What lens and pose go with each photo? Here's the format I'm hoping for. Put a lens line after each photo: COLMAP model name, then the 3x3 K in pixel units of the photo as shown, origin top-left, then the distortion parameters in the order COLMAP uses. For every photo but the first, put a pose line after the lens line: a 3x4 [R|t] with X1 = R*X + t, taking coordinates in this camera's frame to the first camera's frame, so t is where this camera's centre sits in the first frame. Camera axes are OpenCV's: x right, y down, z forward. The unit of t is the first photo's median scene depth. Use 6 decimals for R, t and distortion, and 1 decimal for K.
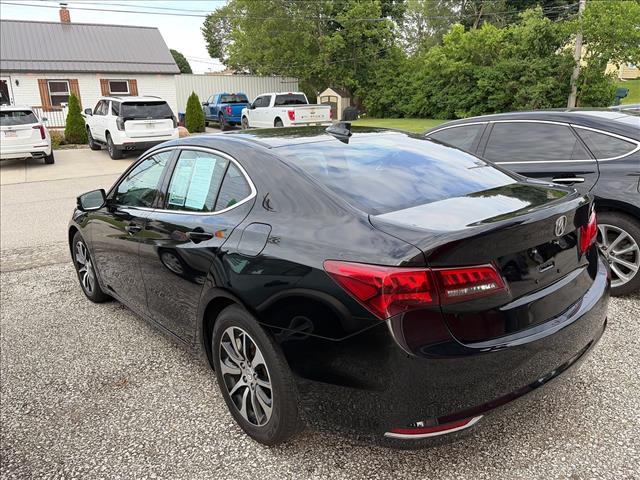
lens RADIAL K [[487.4, 0, 330.4], [0, 487.4, 240.9], [0, 0, 1]] dist [0.035848, -0.043595]
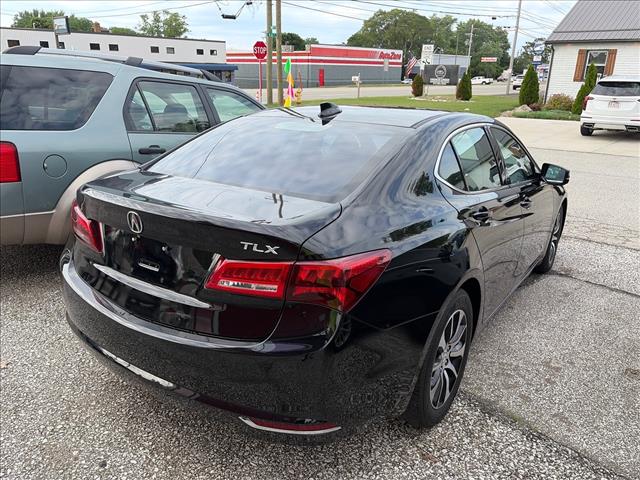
lens RADIAL K [[487.4, 0, 319.4], [0, 487.4, 245.5], [0, 0, 1]] dist [0.035848, -0.043595]
pose [[0.247293, 0.339007, -0.907701, 0.148896], [-0.279276, 0.921979, 0.268254, -0.034668], [0.927821, 0.187162, 0.322675, 0.109647]]
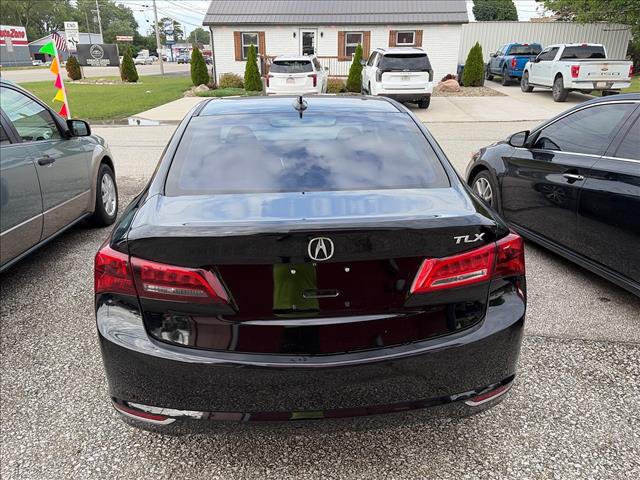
lens RADIAL K [[487.4, 0, 320.1], [0, 487.4, 242.7], [0, 0, 1]] dist [0.035848, -0.043595]
pose [[0.804930, 0.227176, -0.548160, 0.097735], [-0.173891, 0.973560, 0.148130, -0.016748], [0.567318, -0.023914, 0.823151, 0.040350]]
